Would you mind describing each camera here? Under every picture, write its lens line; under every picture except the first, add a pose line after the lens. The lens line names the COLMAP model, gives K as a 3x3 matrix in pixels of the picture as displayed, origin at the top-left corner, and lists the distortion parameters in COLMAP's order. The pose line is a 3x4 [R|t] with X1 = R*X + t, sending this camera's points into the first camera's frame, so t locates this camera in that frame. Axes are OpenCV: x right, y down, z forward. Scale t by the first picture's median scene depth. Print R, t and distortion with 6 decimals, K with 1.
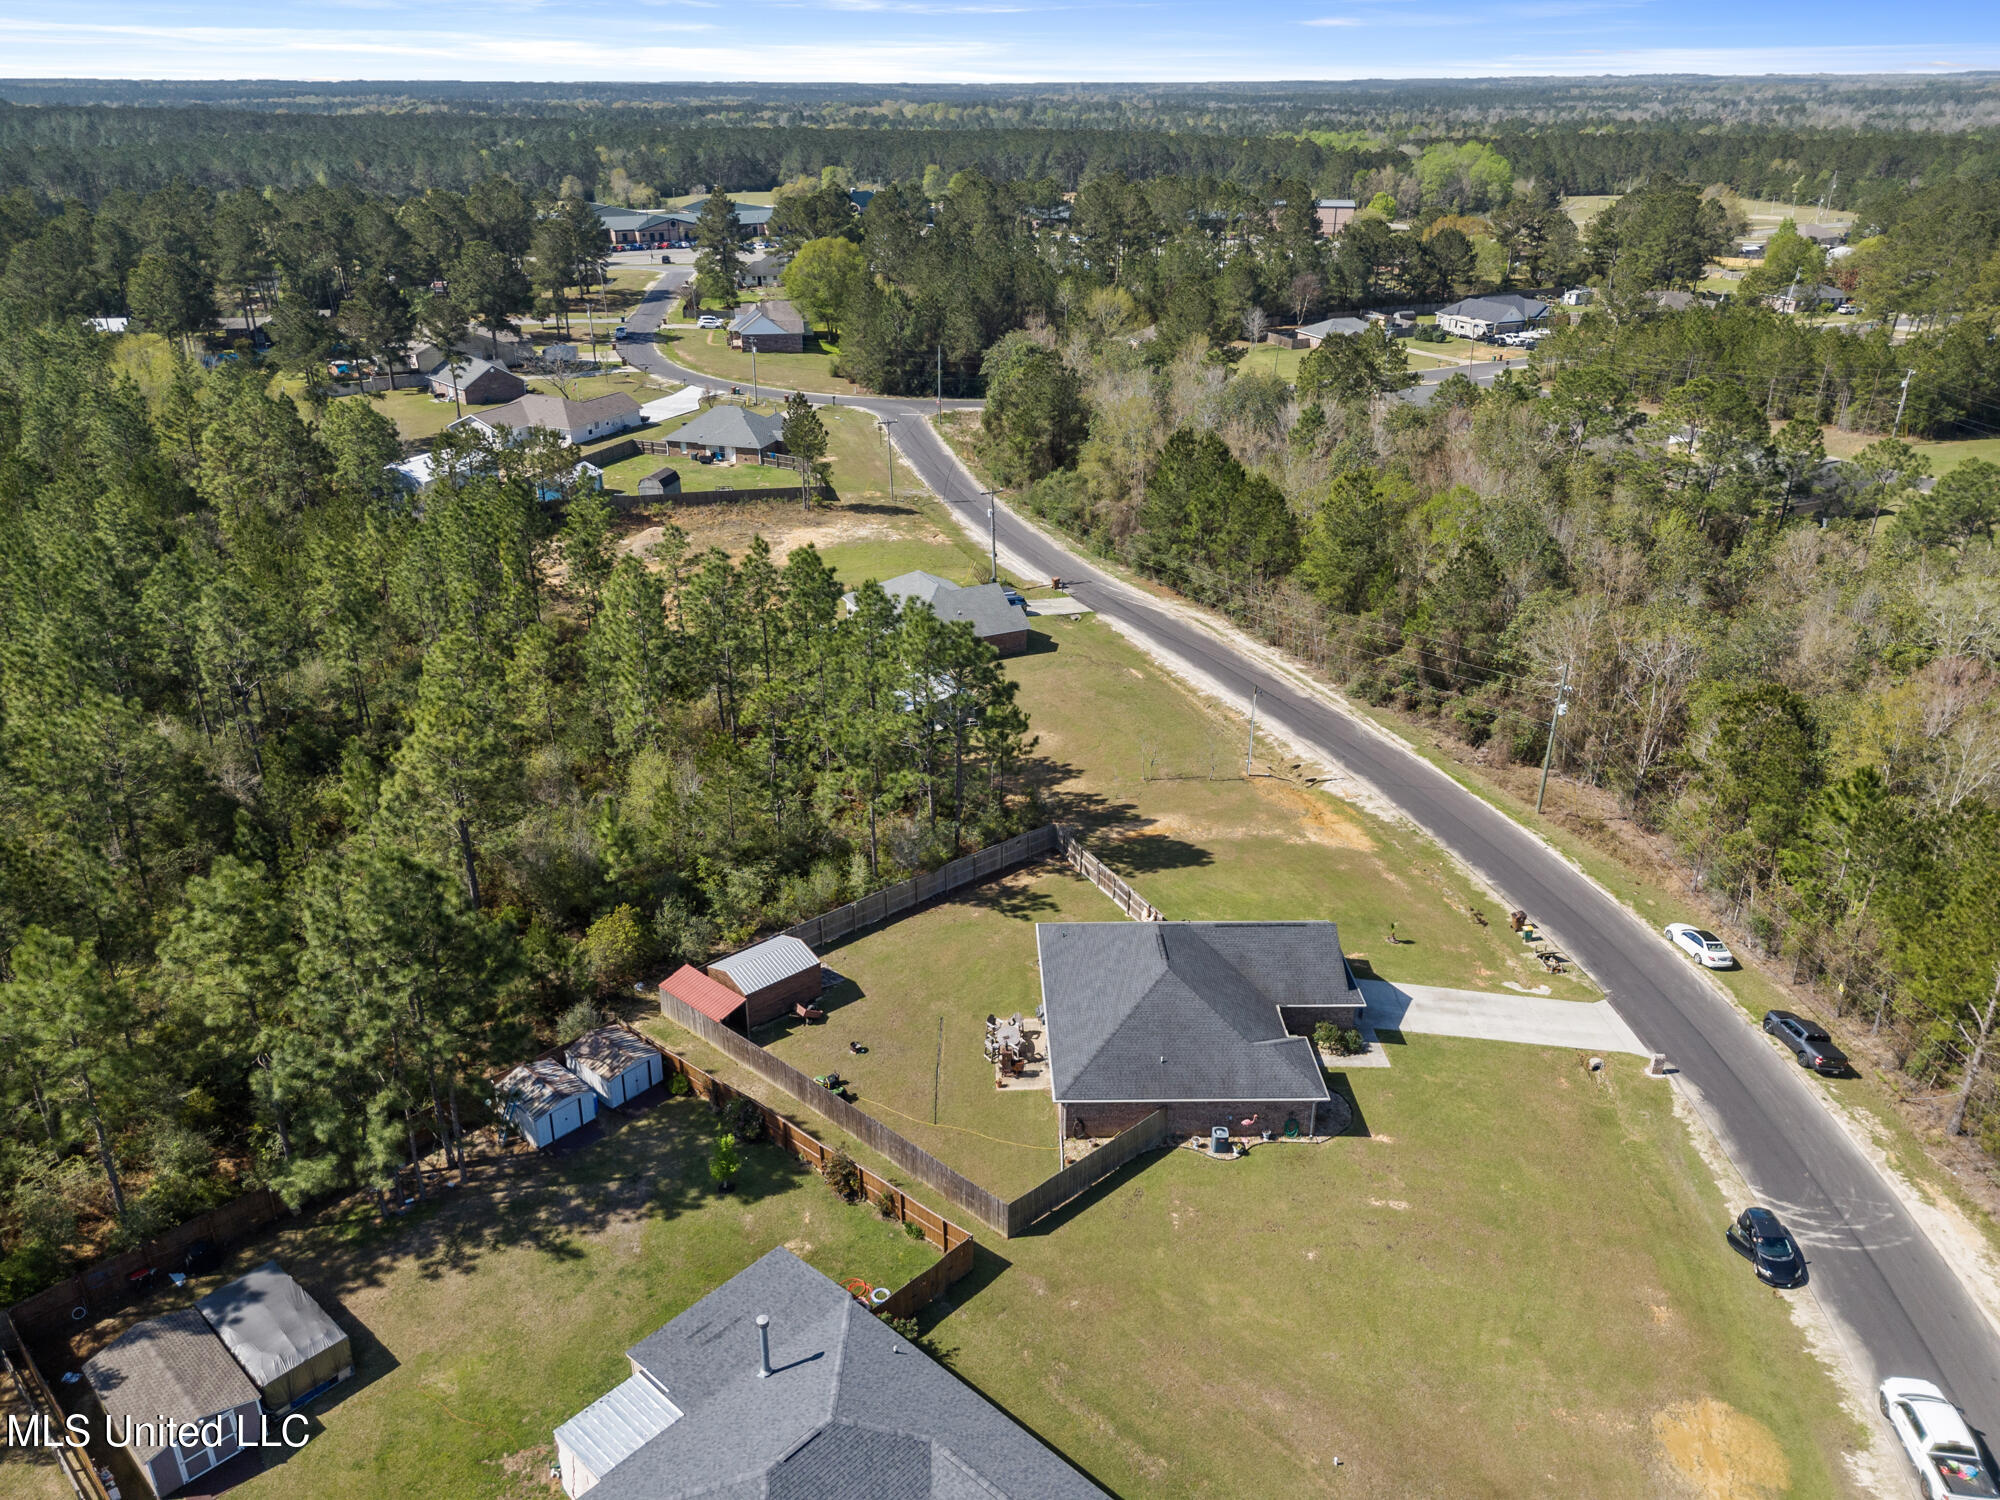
lens RADIAL K [[1443.0, 0, 1000.0], [0, 1443.0, 750.0], [0, 0, 1]] dist [0.056554, -0.055798]
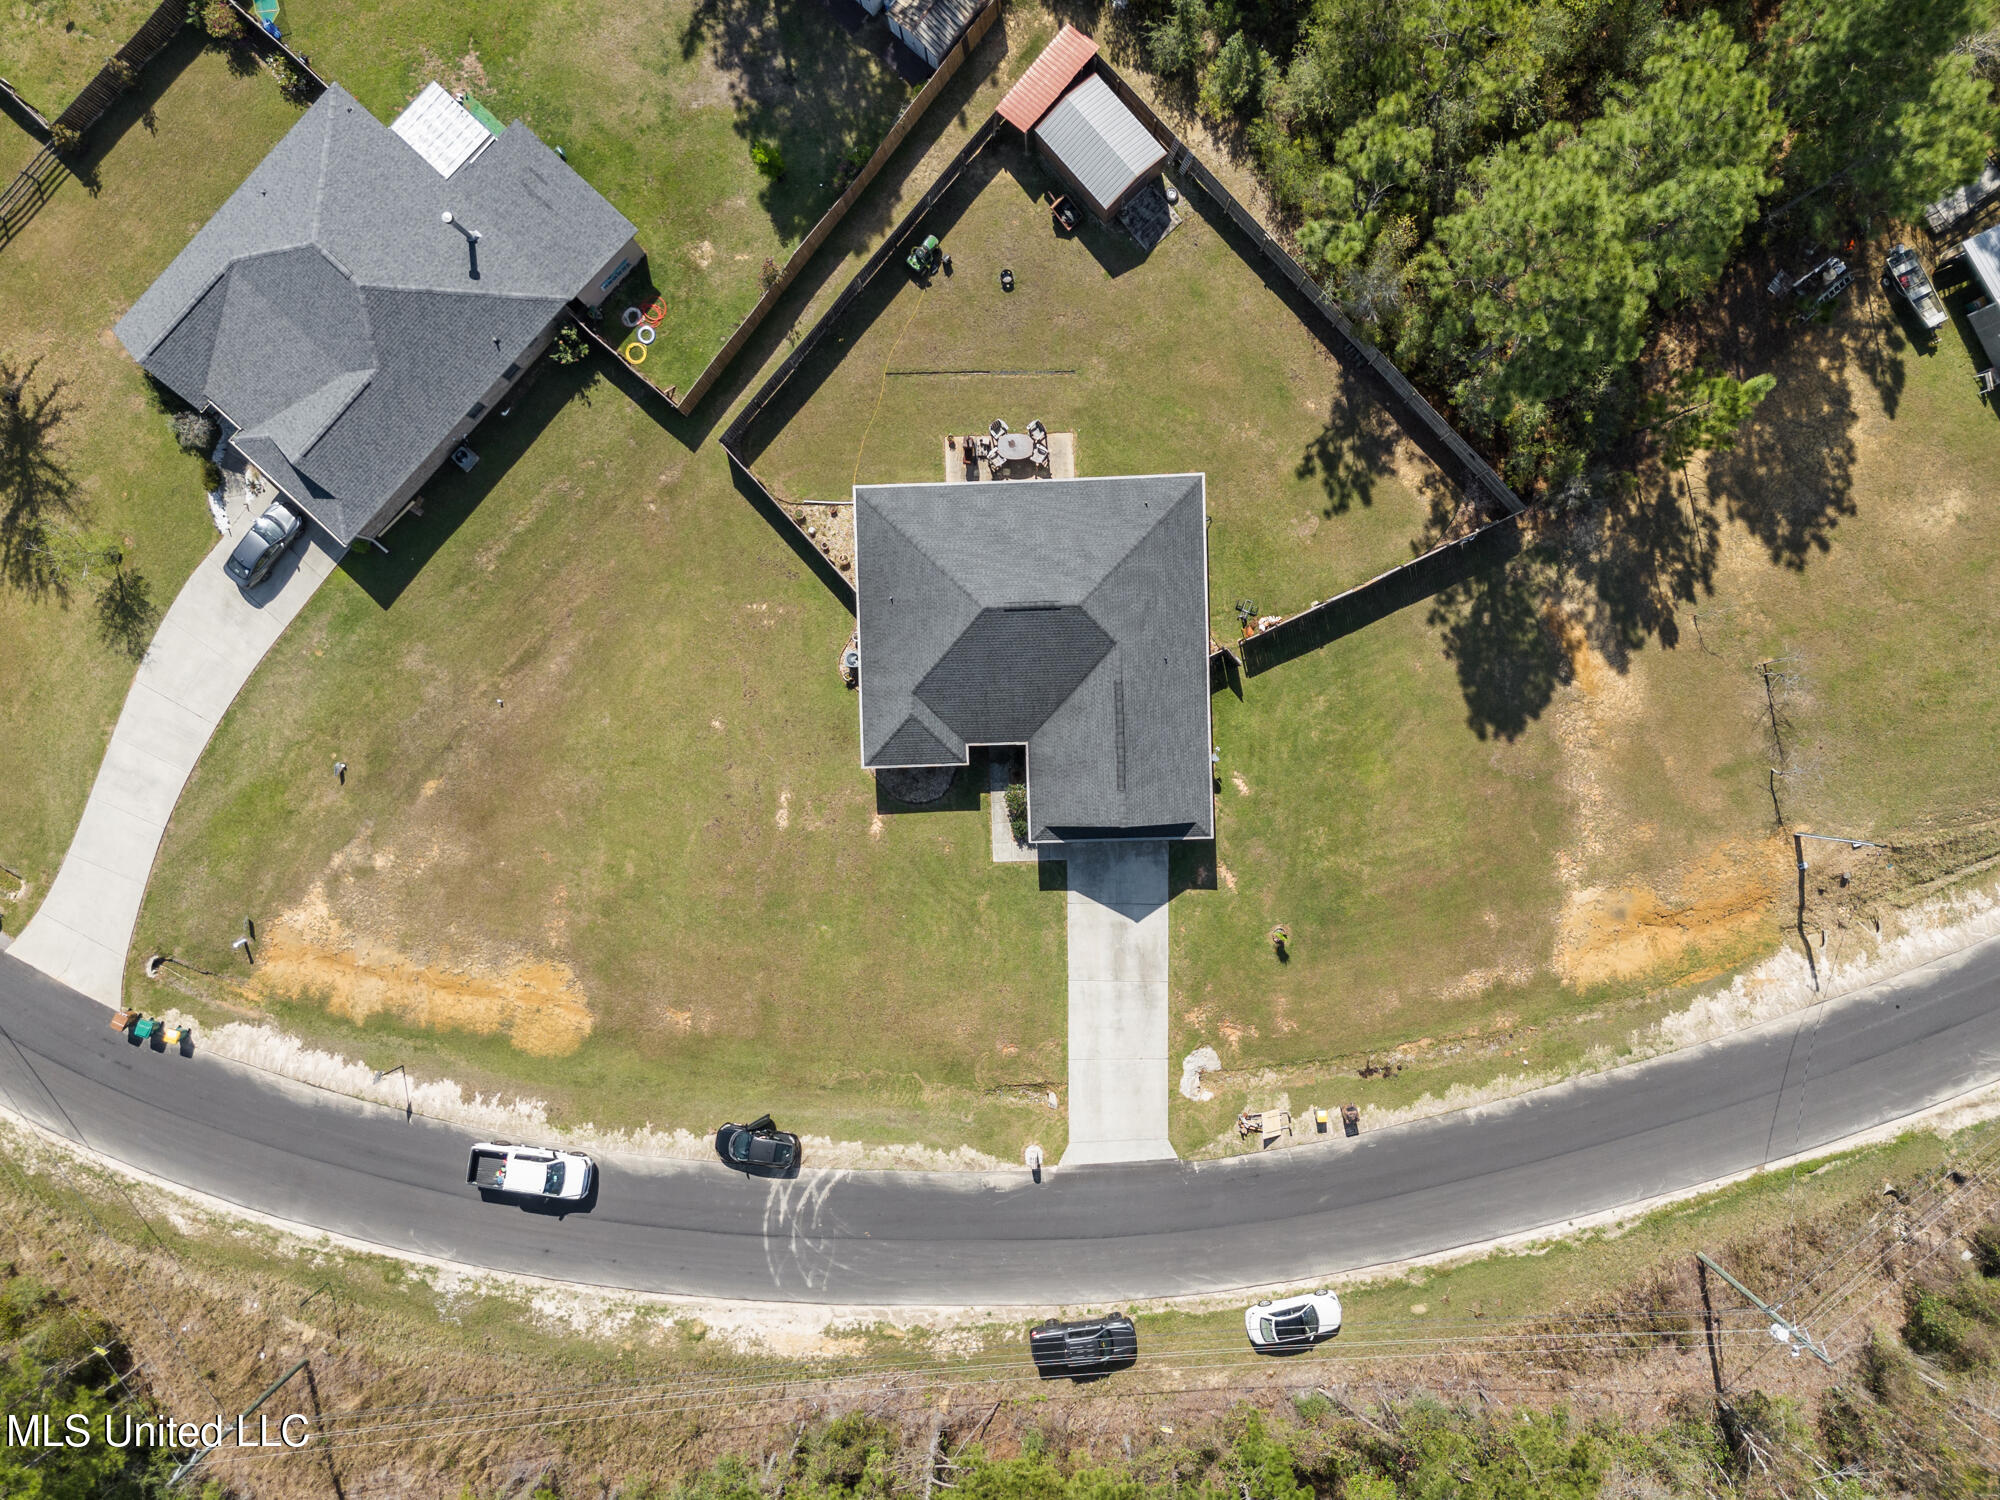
lens RADIAL K [[1443.0, 0, 1000.0], [0, 1443.0, 750.0], [0, 0, 1]] dist [0.056554, -0.055798]
pose [[0.005281, 0.999896, 0.013452, 0.154325], [-0.400760, -0.010208, 0.916126, -0.527248], [0.916168, -0.010229, 0.400665, 0.529768]]
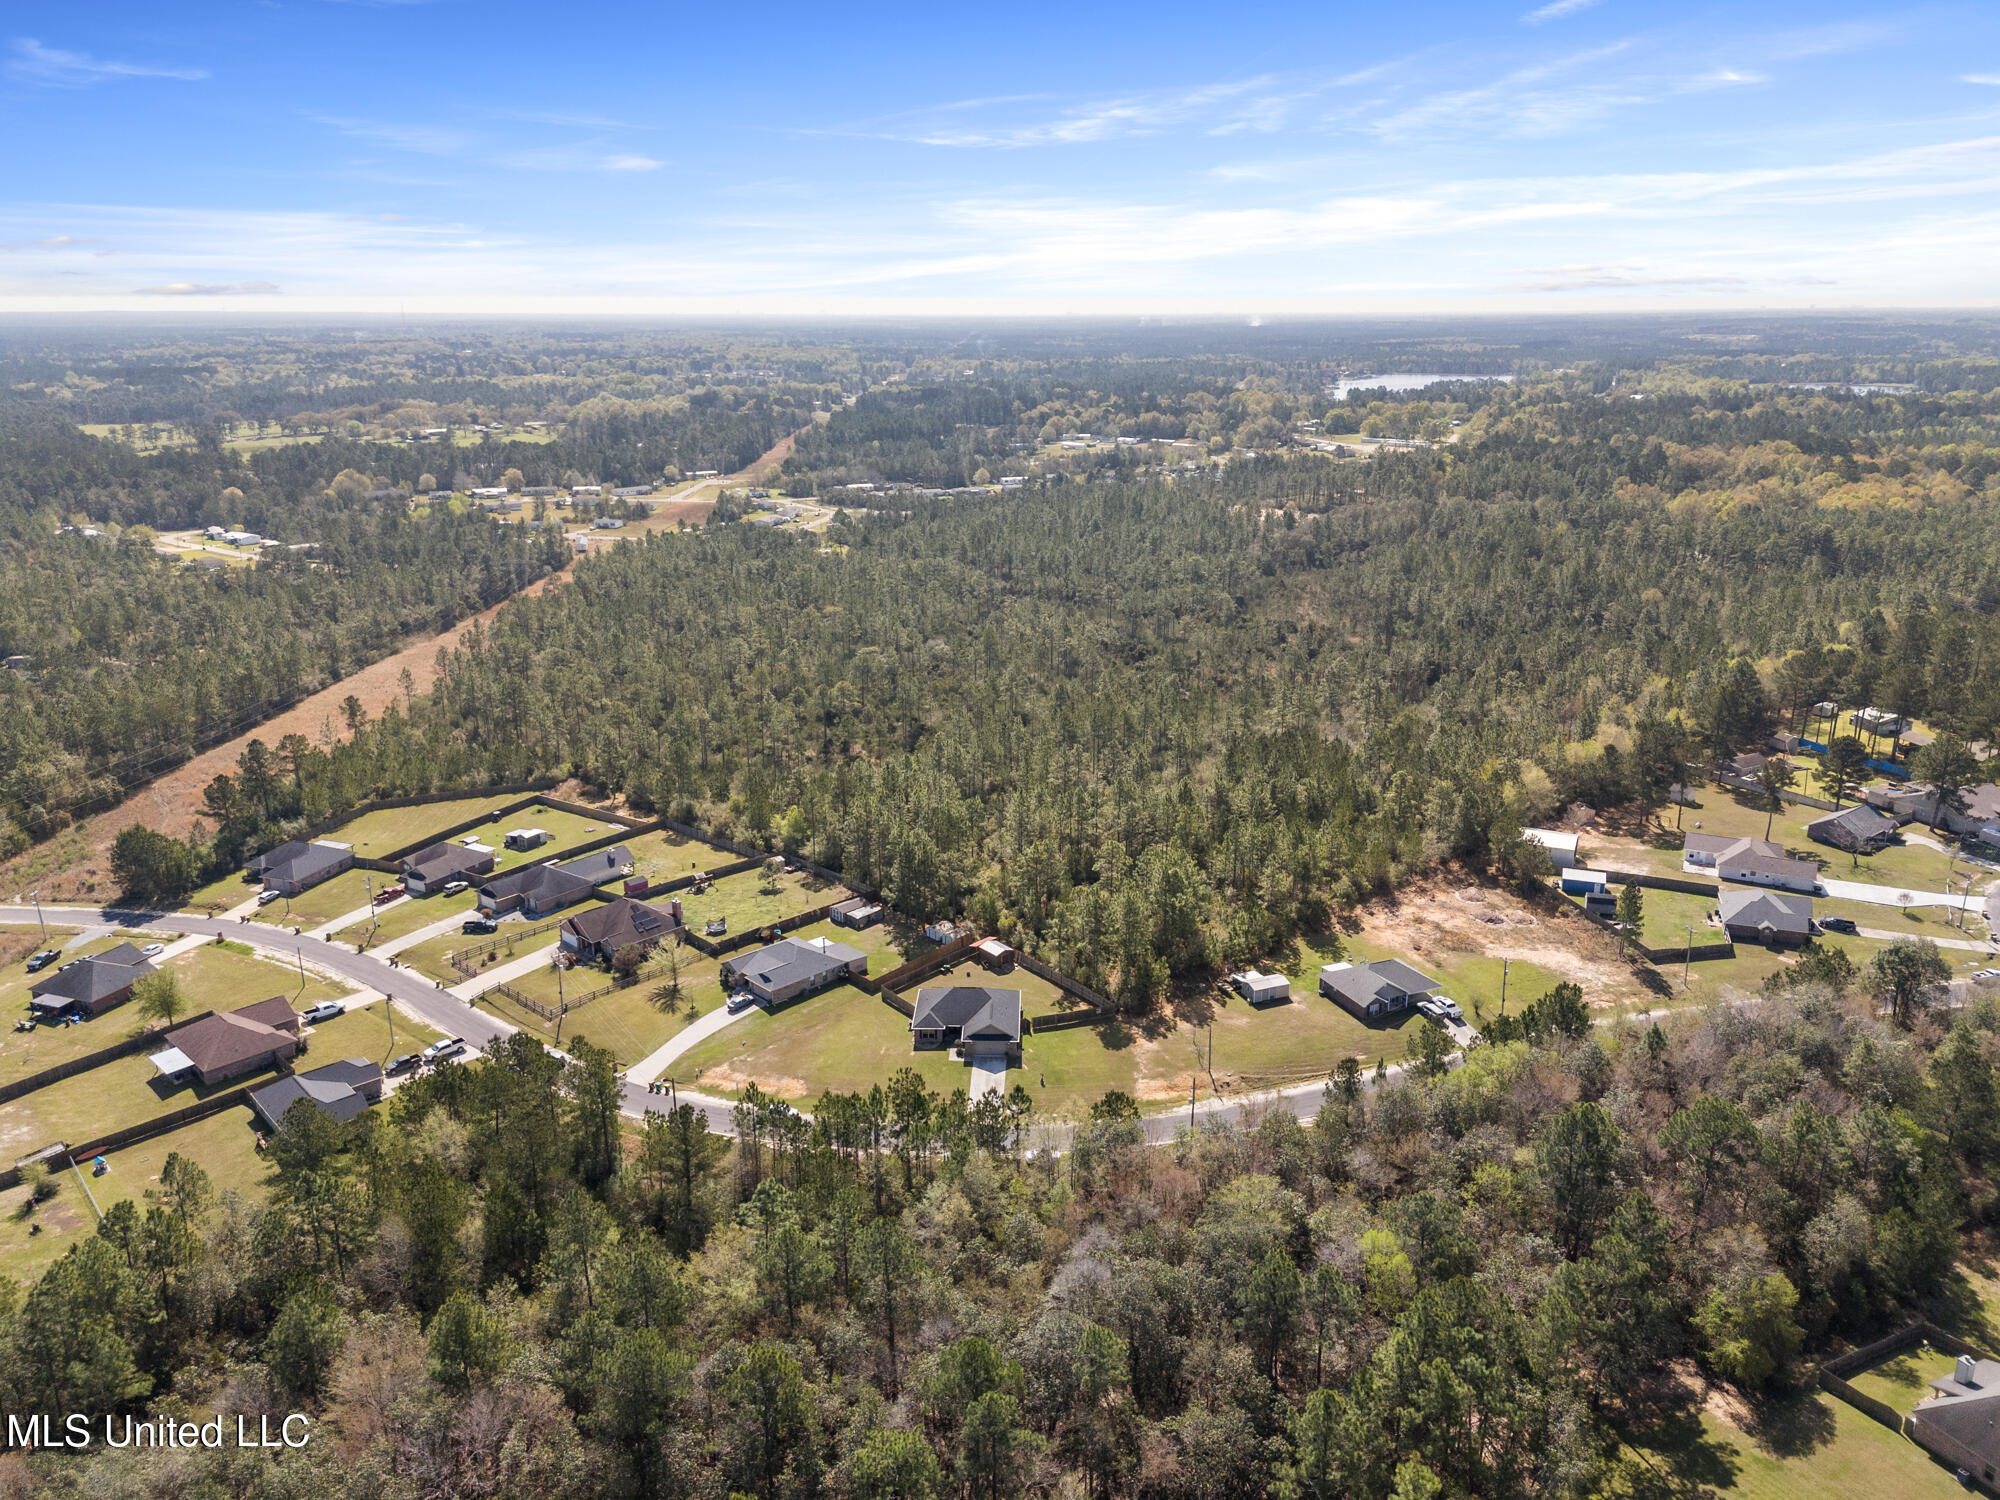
lens RADIAL K [[1443.0, 0, 1000.0], [0, 1443.0, 750.0], [0, 0, 1]] dist [0.056554, -0.055798]
pose [[-0.056297, 0.291861, -0.954803, 2.358076], [-0.423170, 0.859198, 0.287587, -0.980486], [0.904300, 0.420234, 0.075136, 0.517281]]
